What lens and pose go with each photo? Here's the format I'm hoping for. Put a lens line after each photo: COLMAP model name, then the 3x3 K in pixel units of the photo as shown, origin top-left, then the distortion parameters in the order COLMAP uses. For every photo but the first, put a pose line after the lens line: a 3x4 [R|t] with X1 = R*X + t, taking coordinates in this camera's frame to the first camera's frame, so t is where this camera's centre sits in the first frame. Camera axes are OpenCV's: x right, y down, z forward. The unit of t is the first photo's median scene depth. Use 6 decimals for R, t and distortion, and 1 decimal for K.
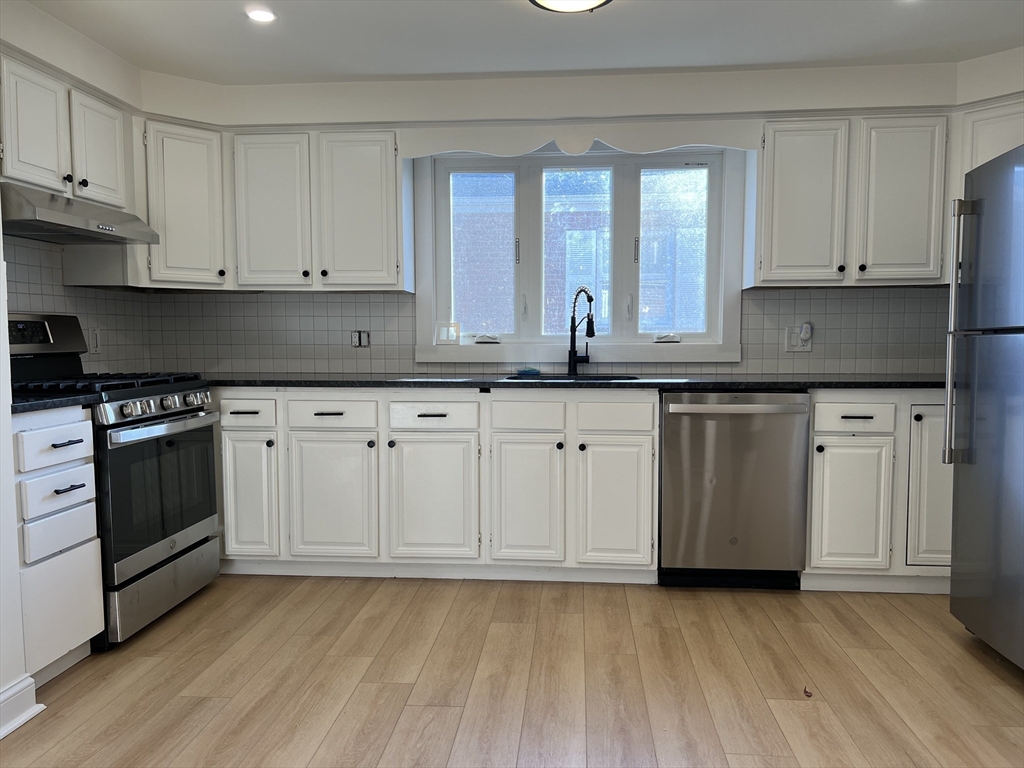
lens RADIAL K [[769.4, 0, 520.1], [0, 769.4, 395.7], [0, 0, 1]] dist [0.088958, -0.119392]
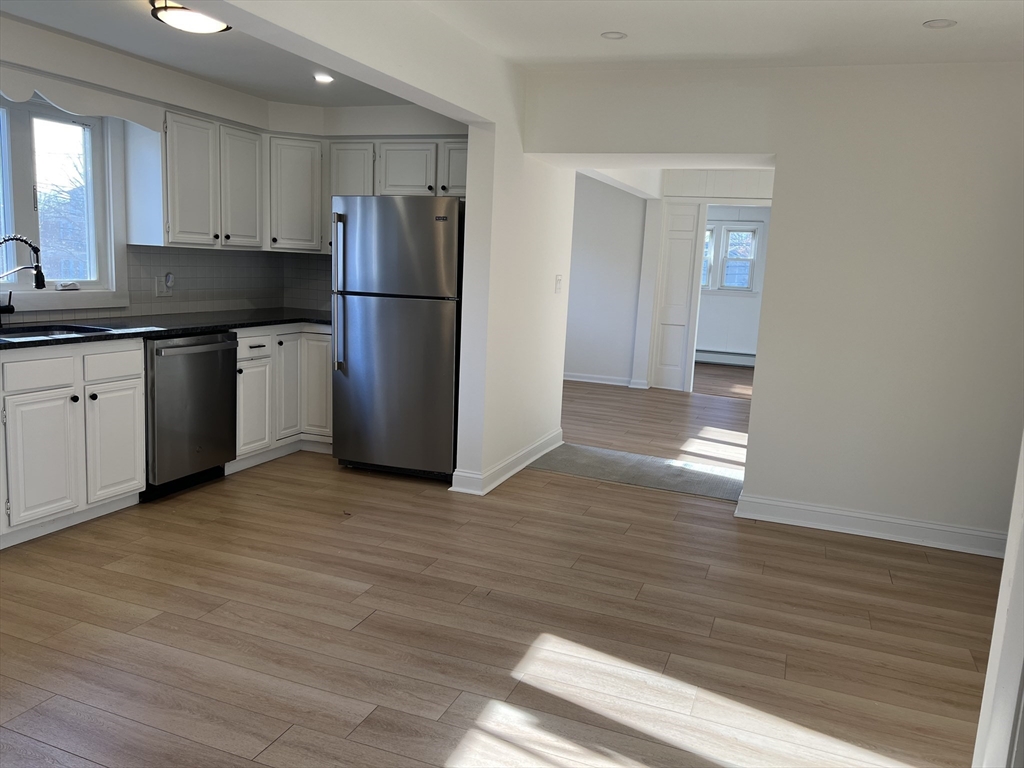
lens RADIAL K [[762.1, 0, 507.7], [0, 762.1, 381.5], [0, 0, 1]] dist [0.062565, -0.064208]
pose [[0.293508, -0.132008, 0.946798, -0.750359], [0.024338, 0.991130, 0.130645, -0.078870], [-0.955647, -0.015302, 0.294118, 0.130310]]
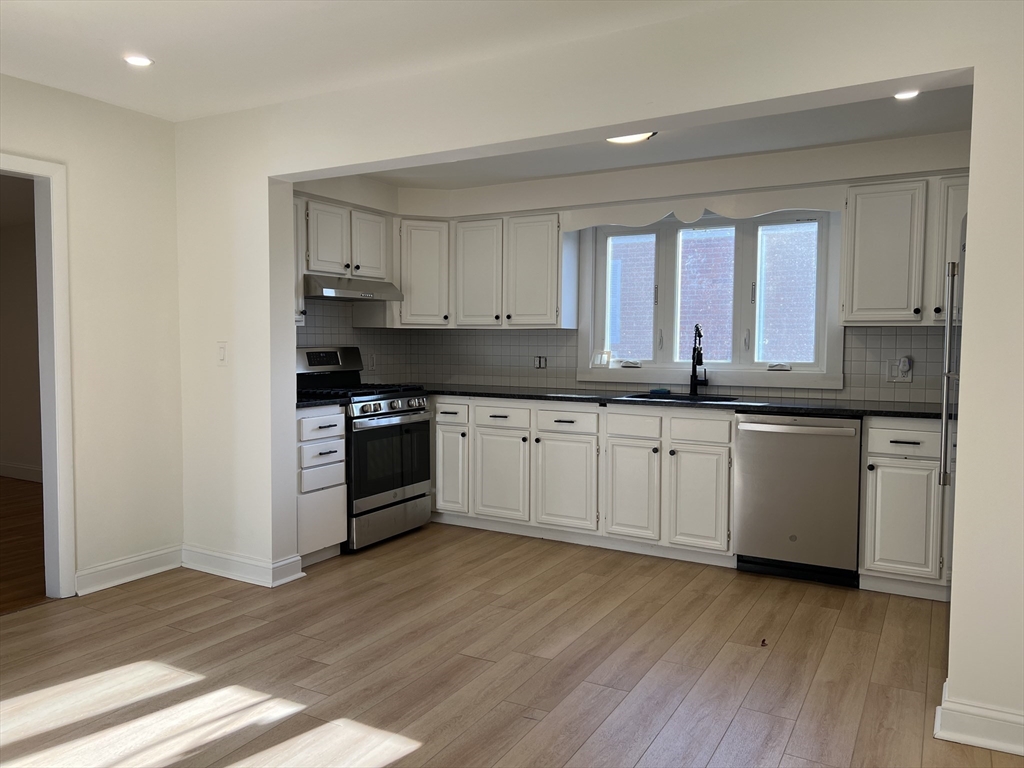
lens RADIAL K [[767.4, 0, 511.1], [0, 767.4, 387.2], [0, 0, 1]] dist [0.116028, -0.204100]
pose [[0.906657, 0.032691, -0.420601, 0.368987], [-0.039674, 0.999182, -0.007862, -0.020718], [0.420000, 0.023815, 0.907212, -0.280322]]
